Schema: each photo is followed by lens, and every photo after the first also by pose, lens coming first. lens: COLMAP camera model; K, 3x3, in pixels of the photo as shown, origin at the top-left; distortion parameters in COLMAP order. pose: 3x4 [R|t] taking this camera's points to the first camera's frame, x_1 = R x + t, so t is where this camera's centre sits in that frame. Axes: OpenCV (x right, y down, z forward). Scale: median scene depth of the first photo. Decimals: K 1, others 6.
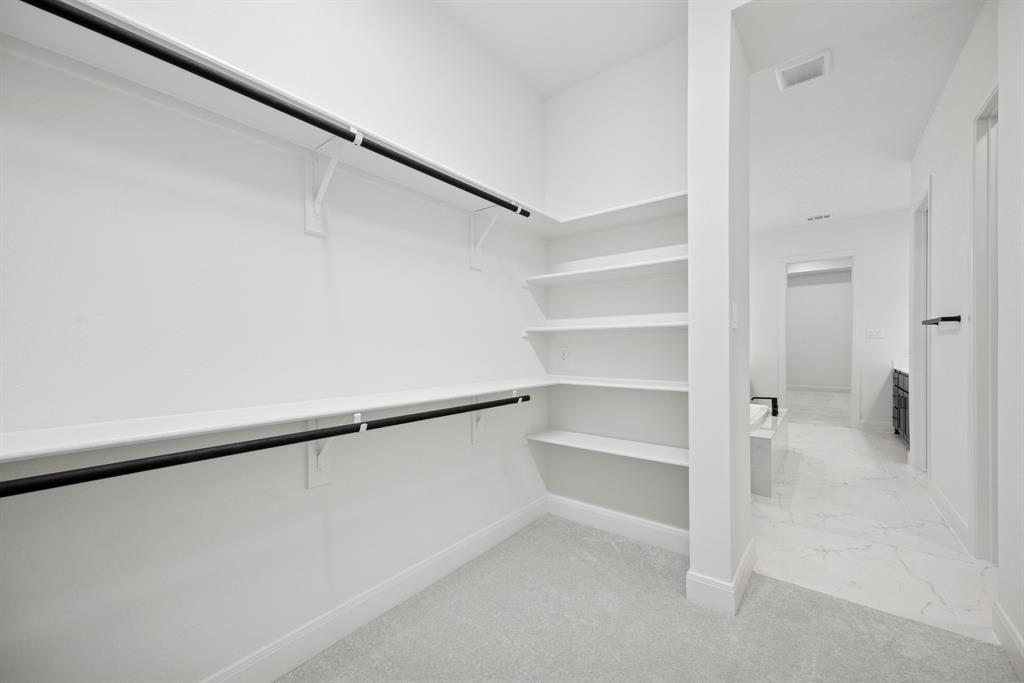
lens RADIAL K [[394.0, 0, 512.1], [0, 394.0, 345.7], [0, 0, 1]] dist [0.003997, 0.001222]
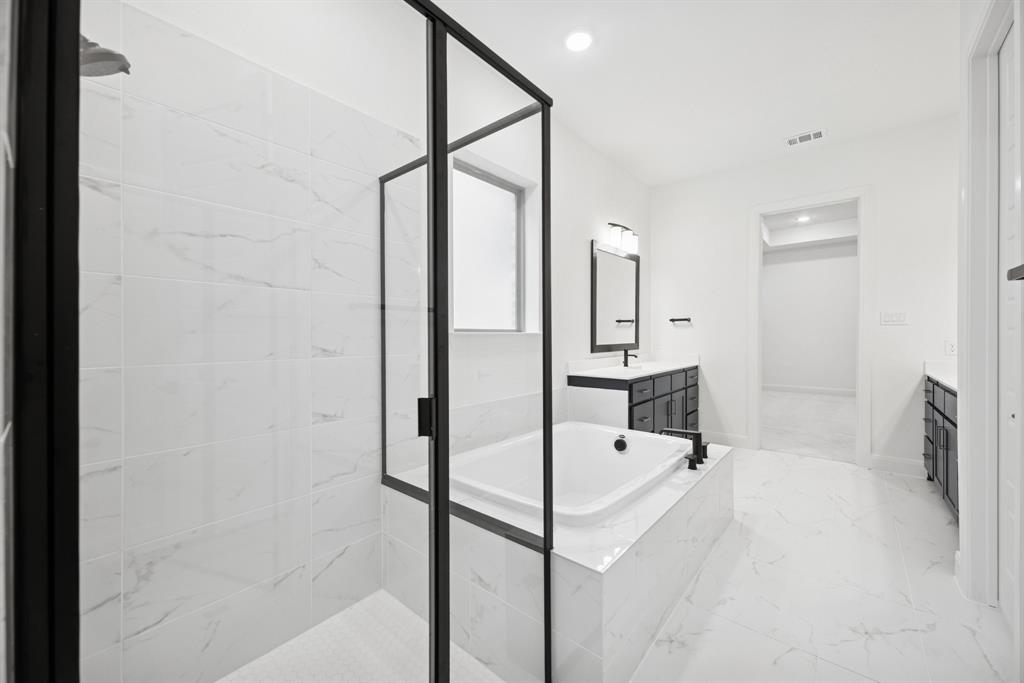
lens RADIAL K [[394.0, 0, 512.4], [0, 394.0, 337.0], [0, 0, 1]] dist [0.003997, 0.001222]
pose [[0.999287, -0.001556, -0.037736, 0.365962], [0.001518, 0.999998, -0.001033, 0.002285], [0.037738, 0.000975, 0.999287, 0.381347]]
